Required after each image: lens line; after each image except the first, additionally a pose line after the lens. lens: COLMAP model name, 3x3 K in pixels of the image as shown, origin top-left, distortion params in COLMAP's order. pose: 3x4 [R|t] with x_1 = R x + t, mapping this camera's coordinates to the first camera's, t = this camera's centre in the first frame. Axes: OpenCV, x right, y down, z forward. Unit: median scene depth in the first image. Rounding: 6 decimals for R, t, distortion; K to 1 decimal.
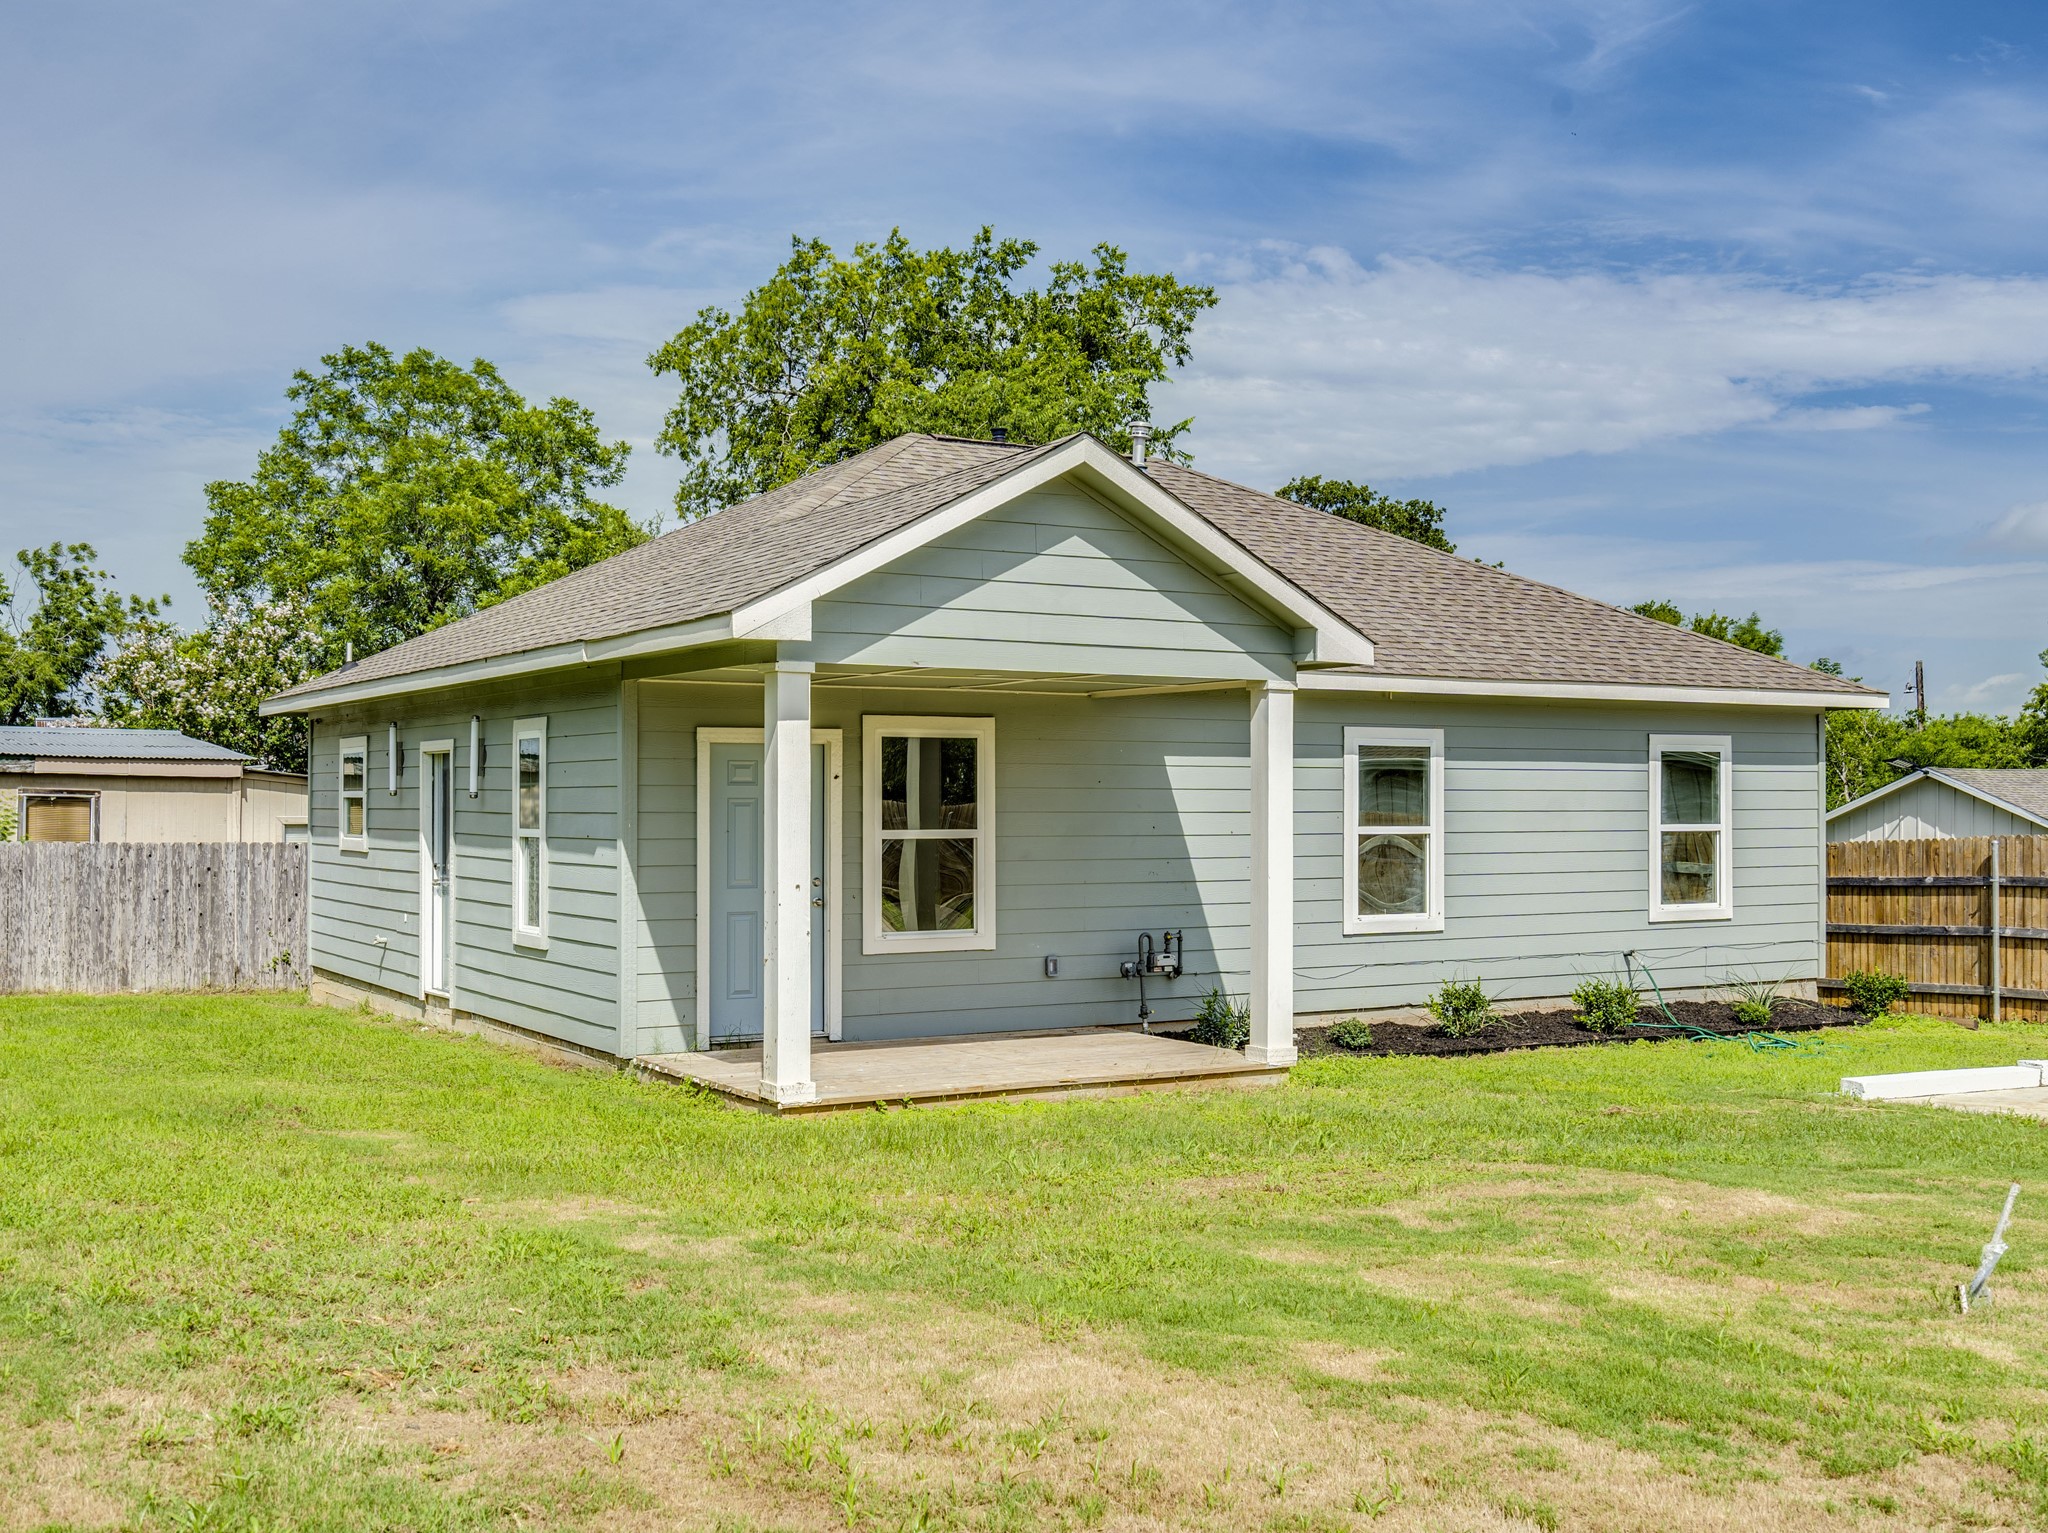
lens RADIAL K [[2107.4, 0, 972.3], [0, 2107.4, 750.1], [0, 0, 1]] dist [0.064623, 0.000000]
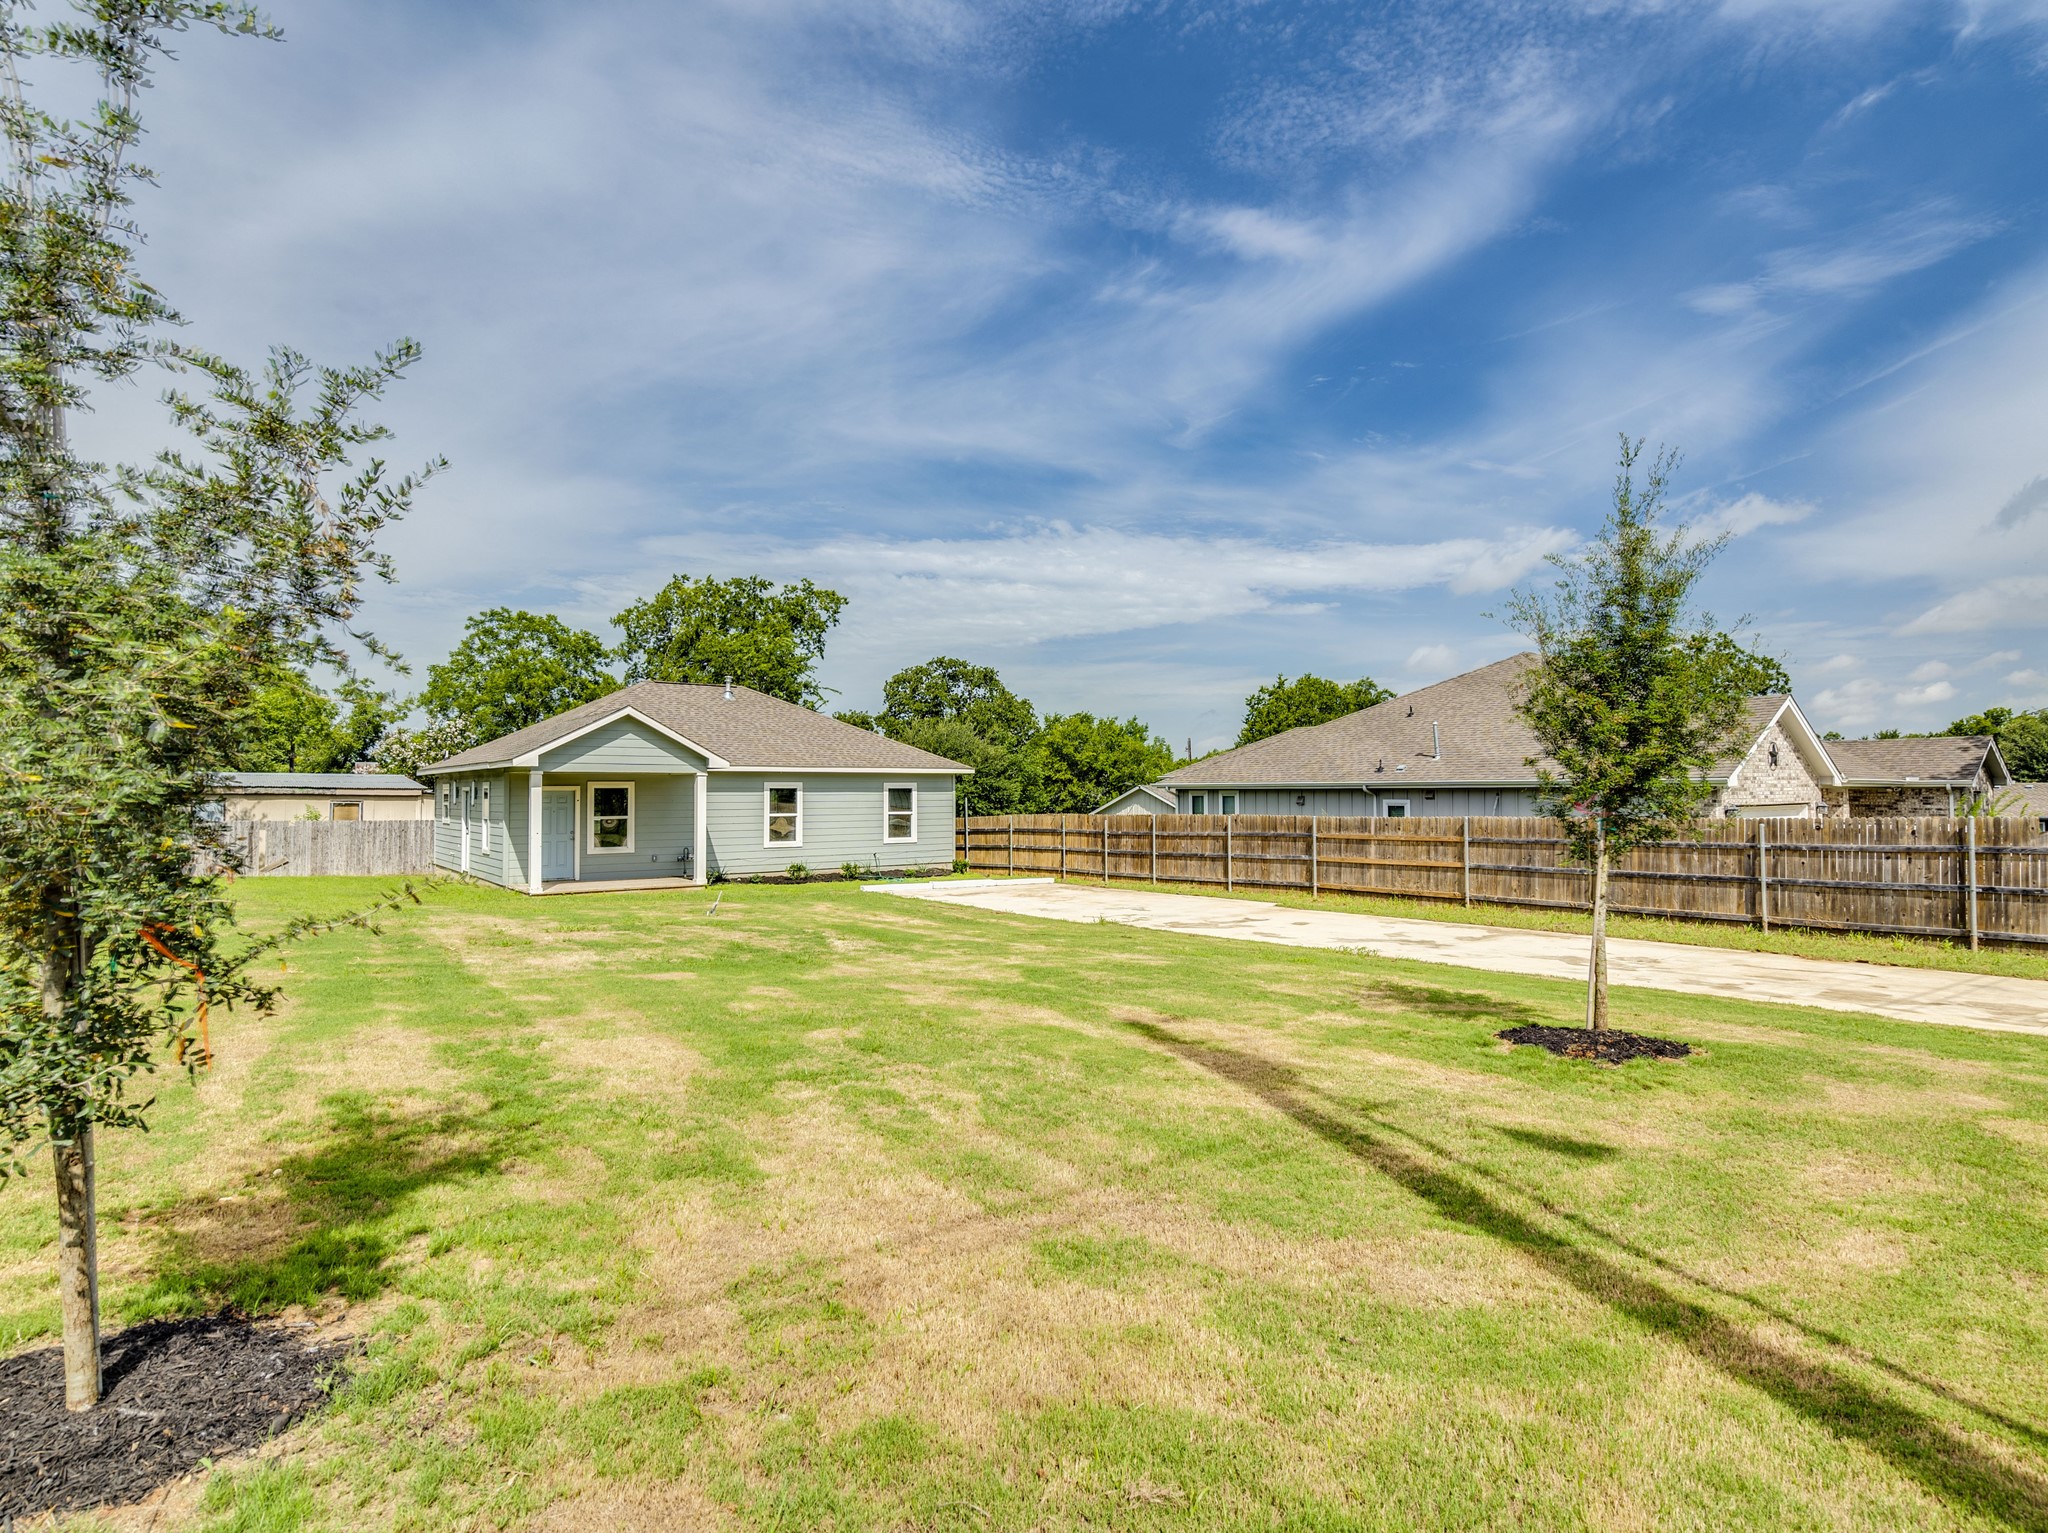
lens RADIAL K [[1066.0, 0, 1024.7], [0, 1066.0, 758.0], [0, 0, 1]] dist [-0.009290, 0.002801]
pose [[0.991232, 0.000937, 0.132130, 0.303609], [0.000262, 0.999959, -0.009050, -0.028789], [-0.132133, 0.009005, 0.991191, -0.548133]]
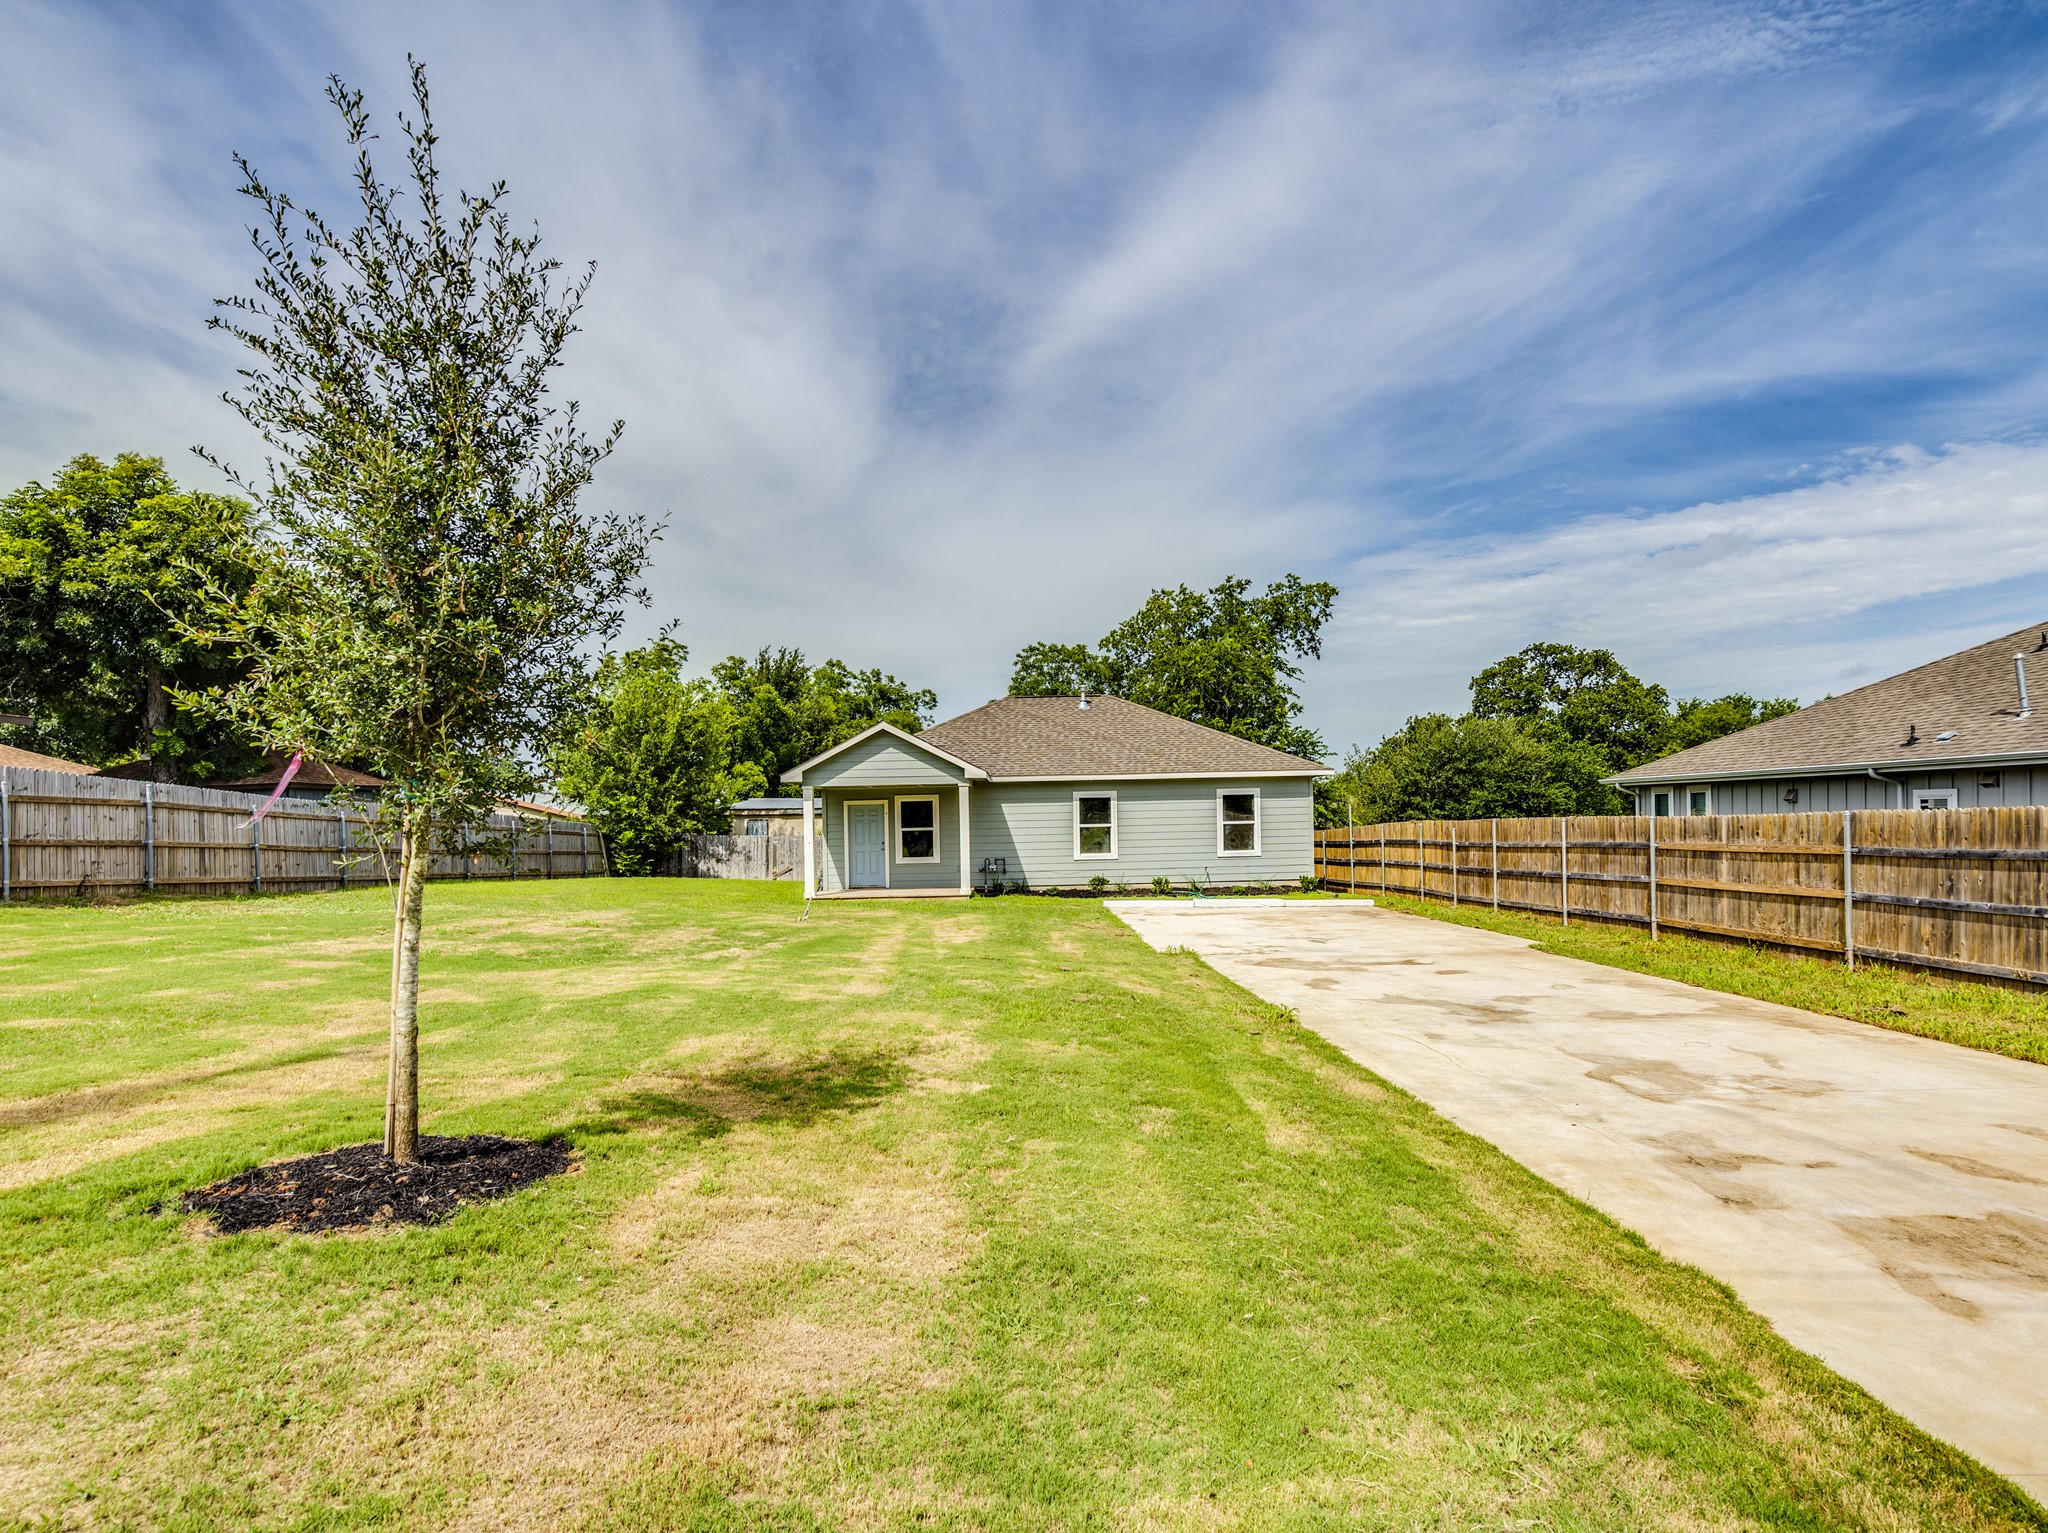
lens RADIAL K [[1066.0, 0, 1040.1], [0, 1066.0, 842.5], [0, 0, 1]] dist [-0.009290, 0.002801]
pose [[0.868069, -0.009211, -0.496358, 0.775312], [0.033904, 0.998593, 0.040763, -0.002392], [0.495284, -0.052213, 0.867160, -0.312716]]
